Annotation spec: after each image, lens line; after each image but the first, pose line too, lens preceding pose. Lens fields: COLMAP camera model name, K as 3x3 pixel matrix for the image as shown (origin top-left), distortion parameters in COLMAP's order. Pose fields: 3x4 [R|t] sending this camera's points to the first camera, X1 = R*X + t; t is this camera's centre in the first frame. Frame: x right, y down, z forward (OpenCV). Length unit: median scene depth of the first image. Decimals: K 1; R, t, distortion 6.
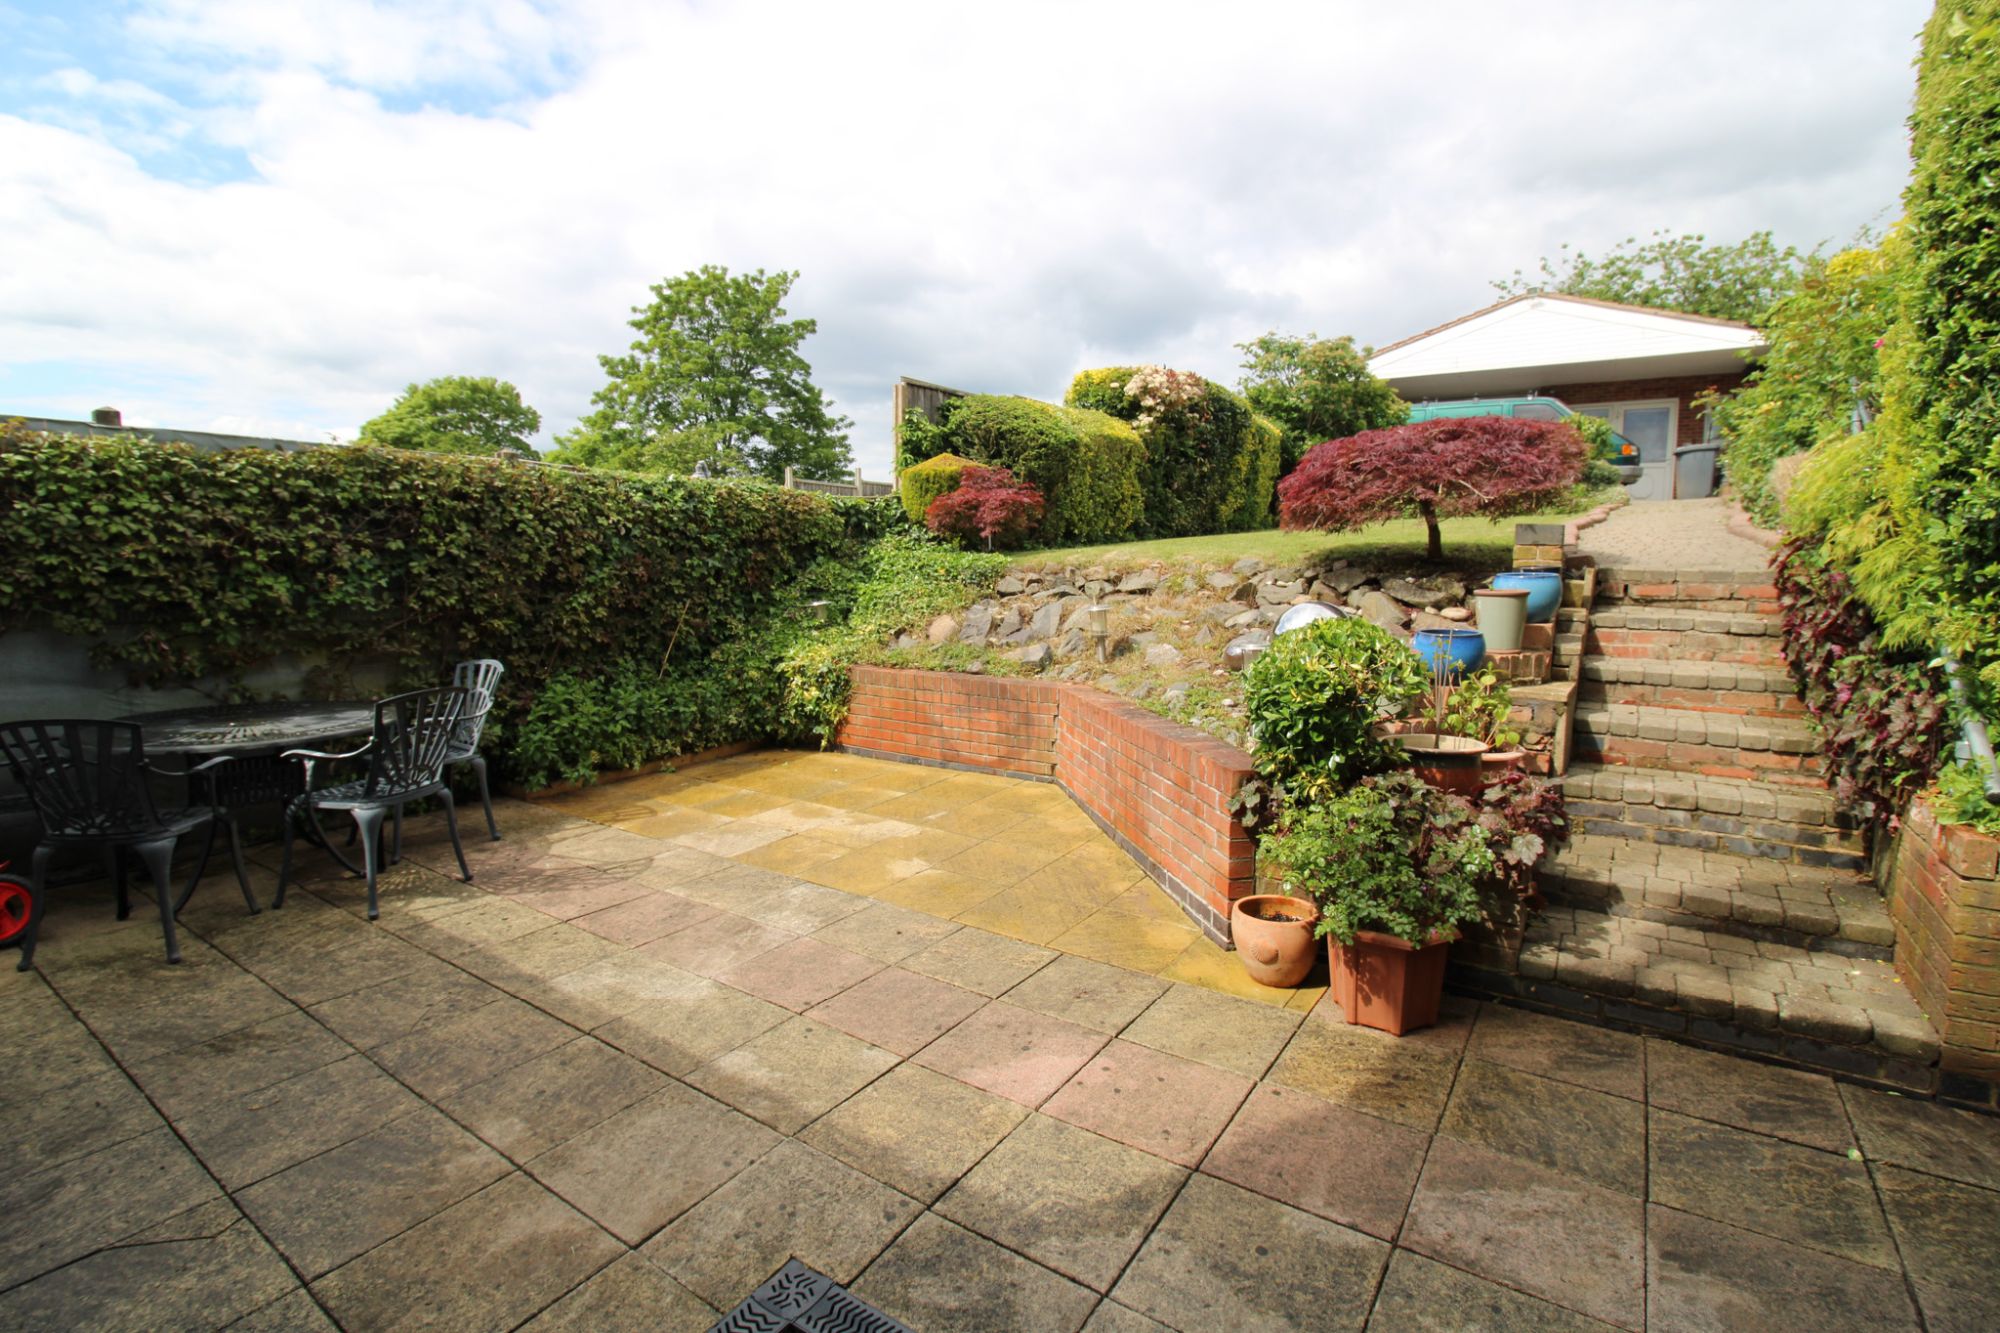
lens RADIAL K [[953.4, 0, 975.1], [0, 953.4, 611.2], [0, 0, 1]] dist [-0.048144, 0.015221]
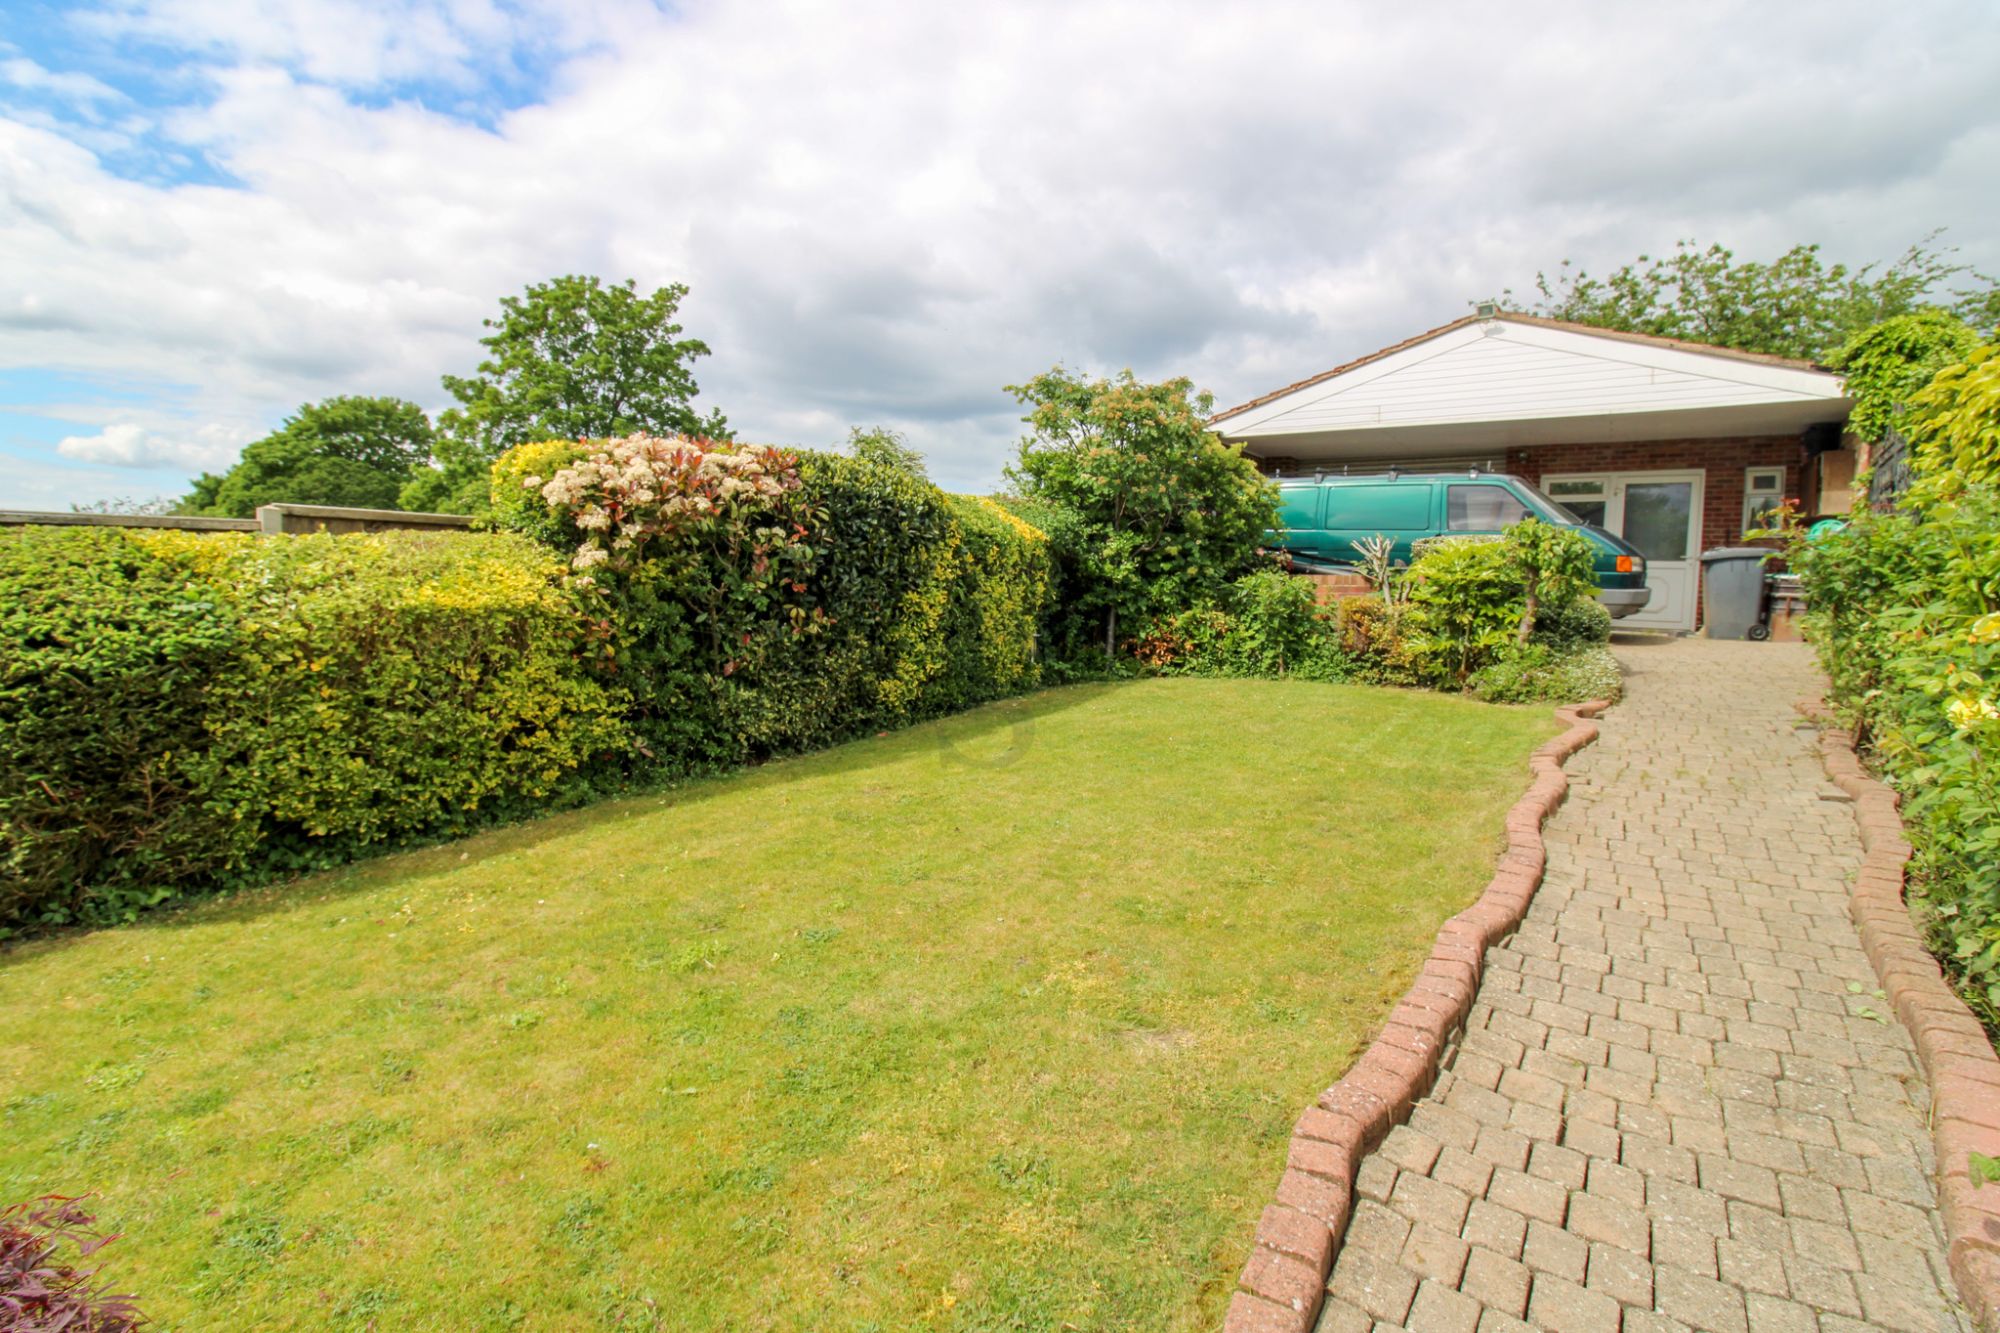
lens RADIAL K [[941.6, 0, 1008.0], [0, 941.6, 645.1], [0, 0, 1]] dist [-0.018964, -0.000446]
pose [[0.999754, 0.011846, 0.018771, 0.133591], [-0.012062, 0.999862, 0.011417, -0.057883], [-0.018633, -0.011641, 0.999759, 0.185584]]
